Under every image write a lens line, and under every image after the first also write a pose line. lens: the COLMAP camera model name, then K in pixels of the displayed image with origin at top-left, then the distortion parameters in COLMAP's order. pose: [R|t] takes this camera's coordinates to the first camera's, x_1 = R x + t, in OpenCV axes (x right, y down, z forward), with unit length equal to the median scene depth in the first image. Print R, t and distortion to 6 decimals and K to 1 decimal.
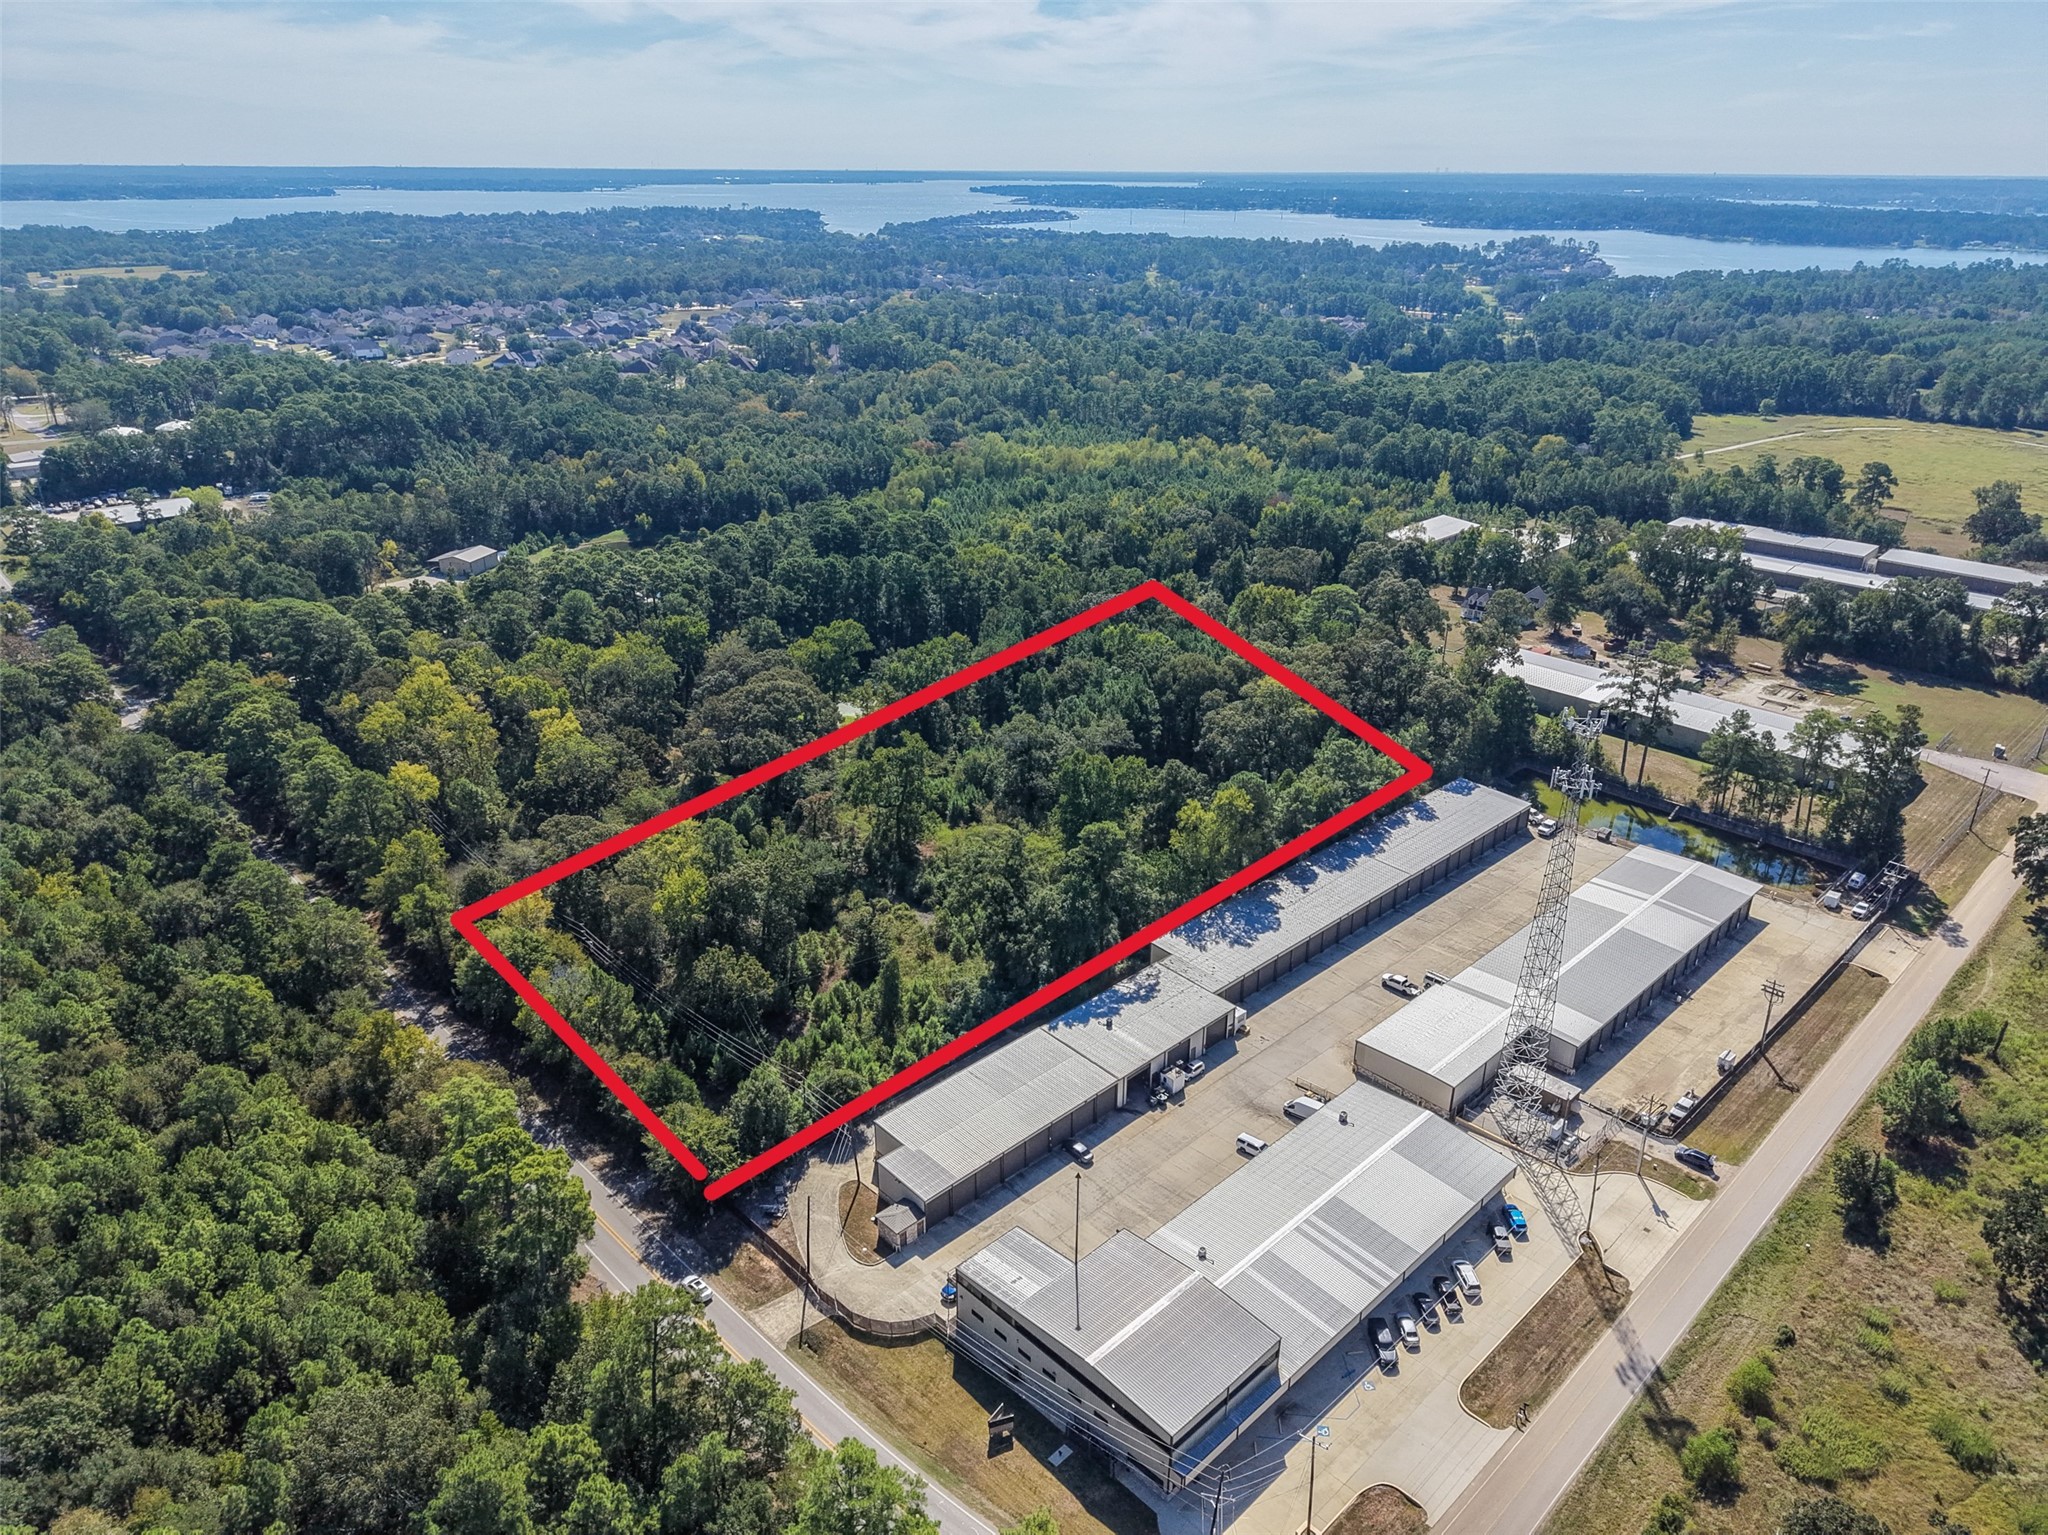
lens RADIAL K [[1367.4, 0, 1024.0], [0, 1367.4, 767.5], [0, 0, 1]] dist [0.039517, -0.042623]
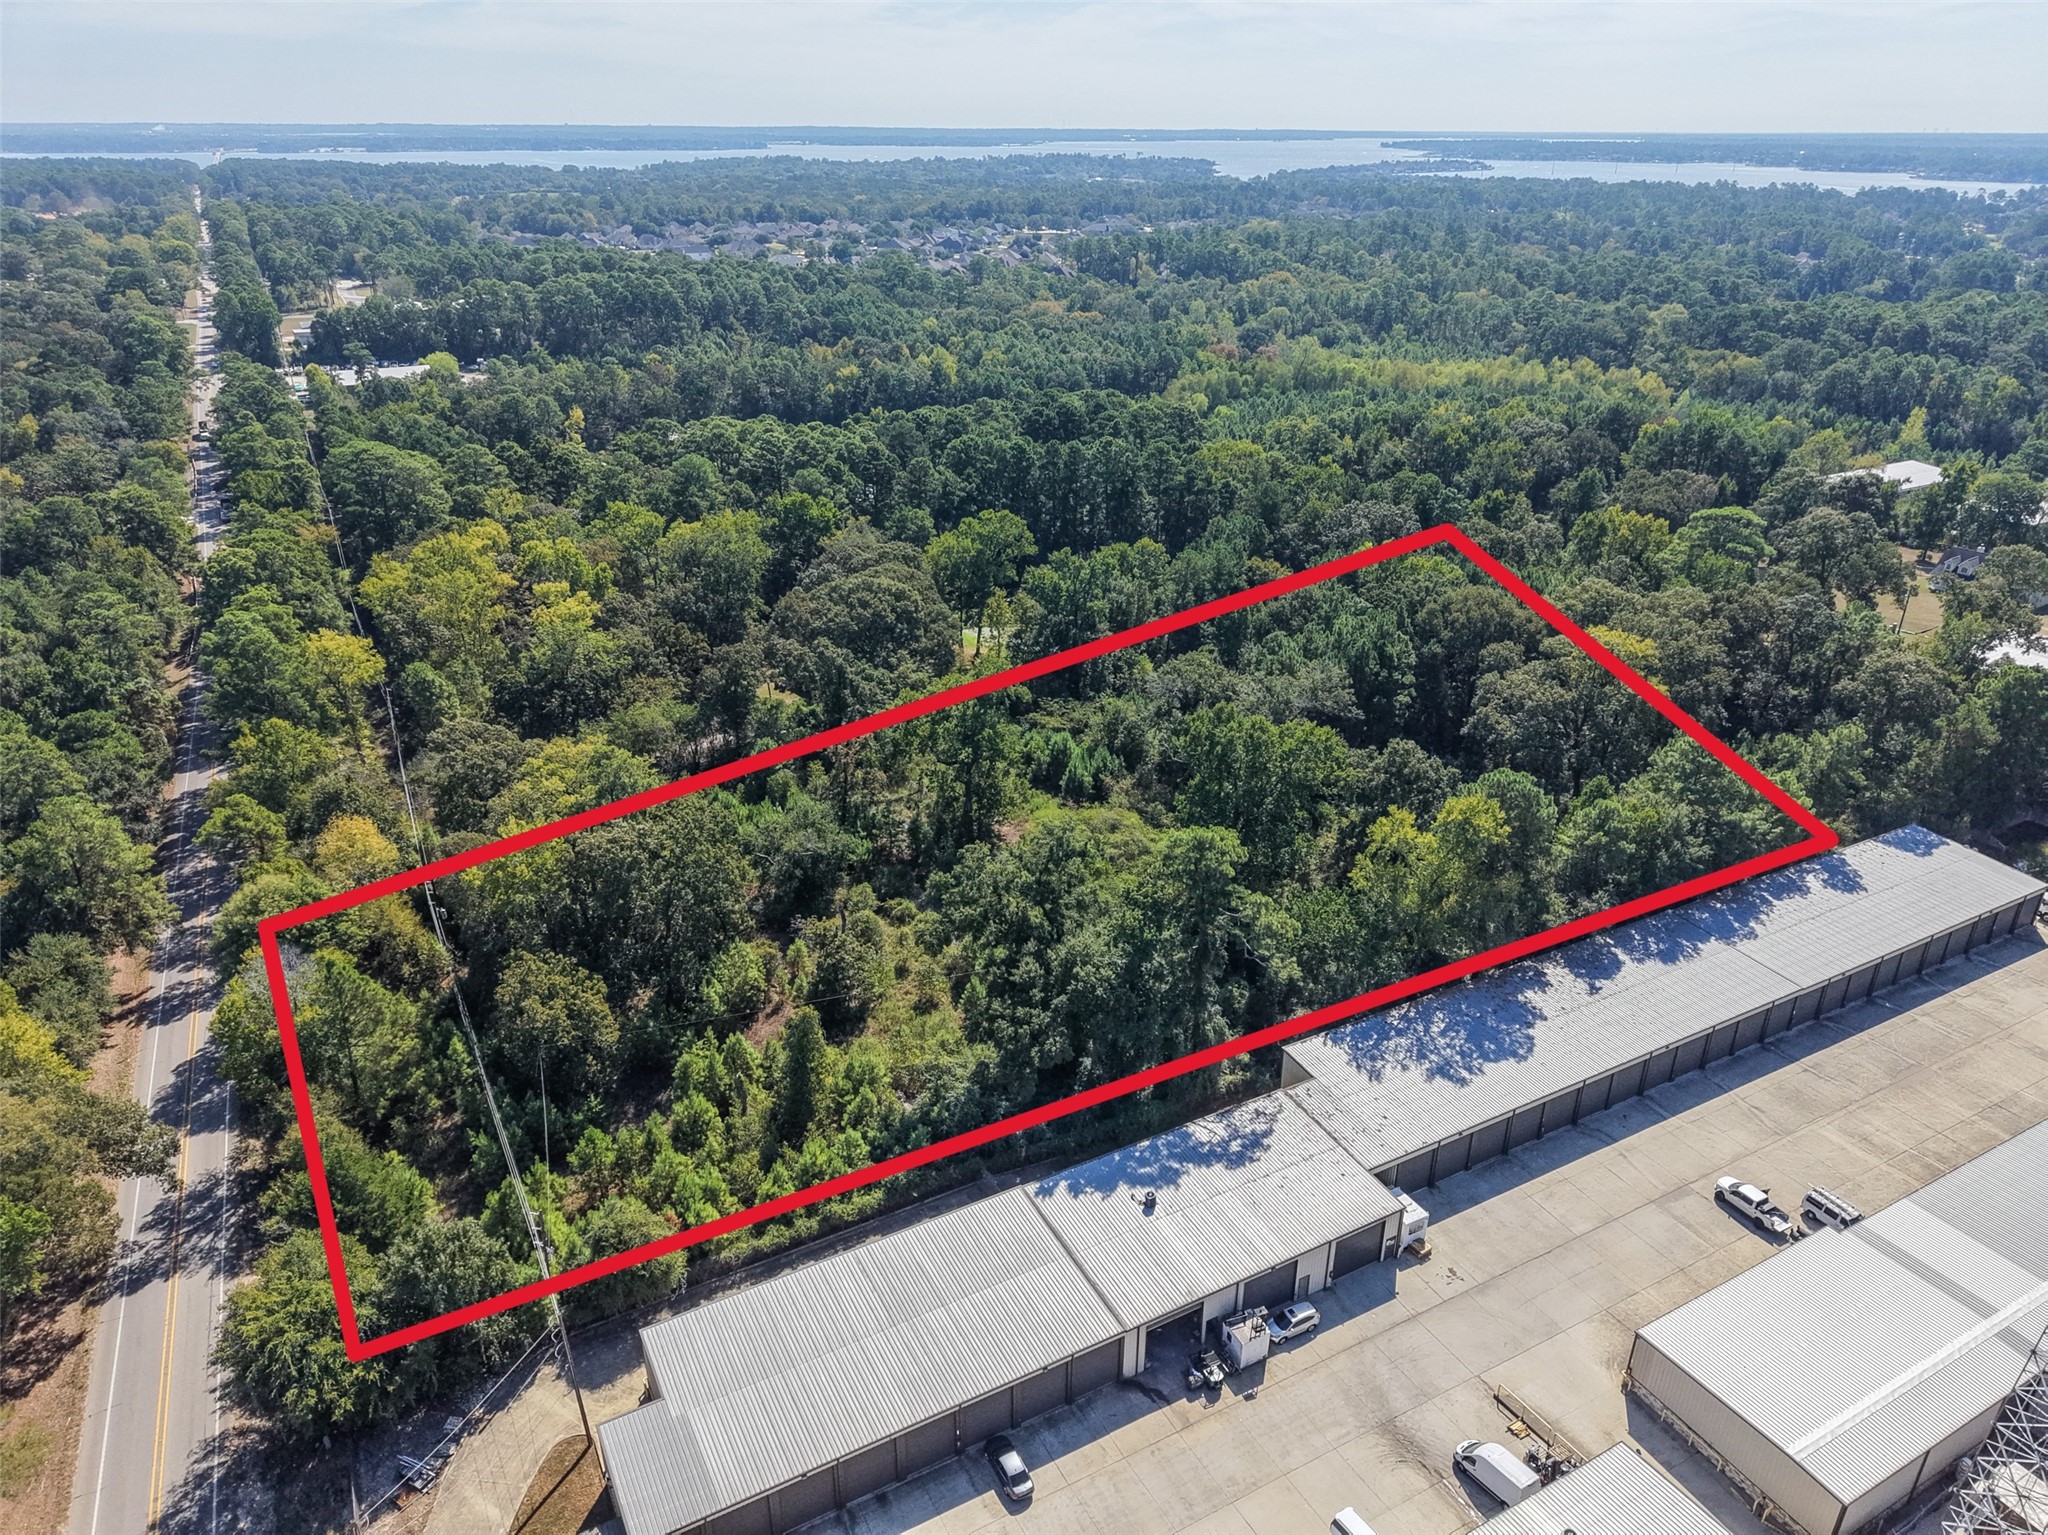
lens RADIAL K [[1377.2, 0, 1024.0], [0, 1377.2, 767.5], [0, 0, 1]] dist [0.016266, -0.014720]
pose [[0.963812, 0.112304, -0.241773, 0.090495], [-0.106709, 0.993633, 0.036158, 0.002325], [0.244294, -0.009050, 0.969659, 0.331878]]
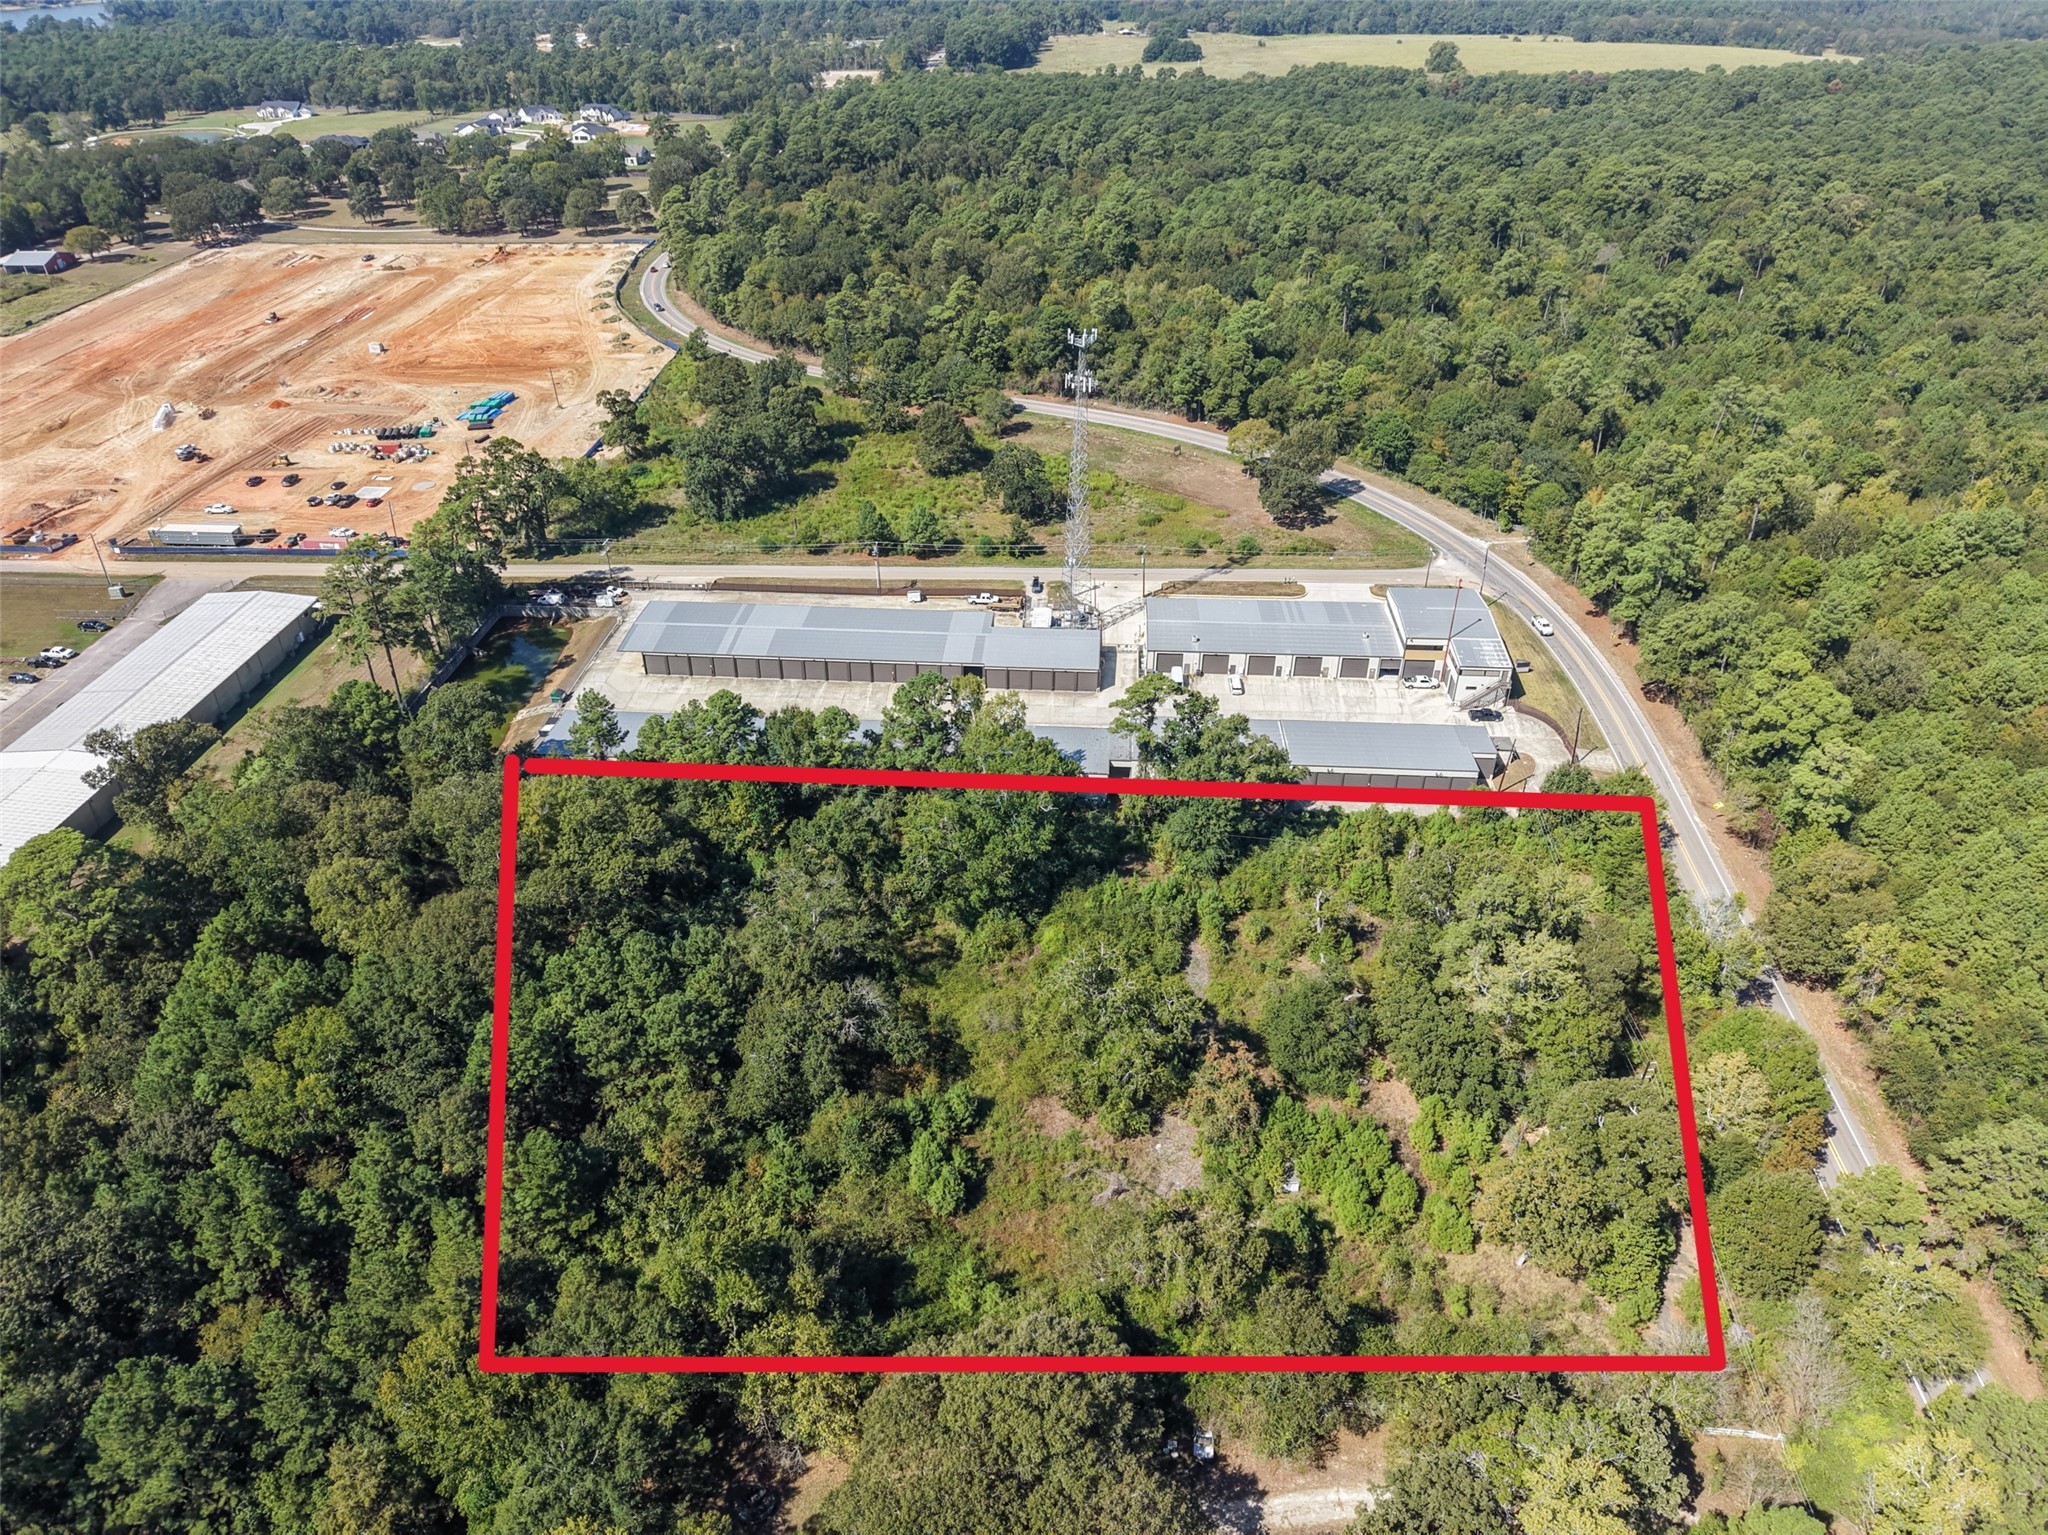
lens RADIAL K [[1377.2, 0, 1024.0], [0, 1377.2, 767.5], [0, 0, 1]] dist [0.016266, -0.014720]
pose [[-0.702838, -0.356376, 0.615642, -0.368385], [0.262561, 0.674380, 0.690126, -0.440999], [-0.661121, 0.646690, -0.380409, 1.109768]]
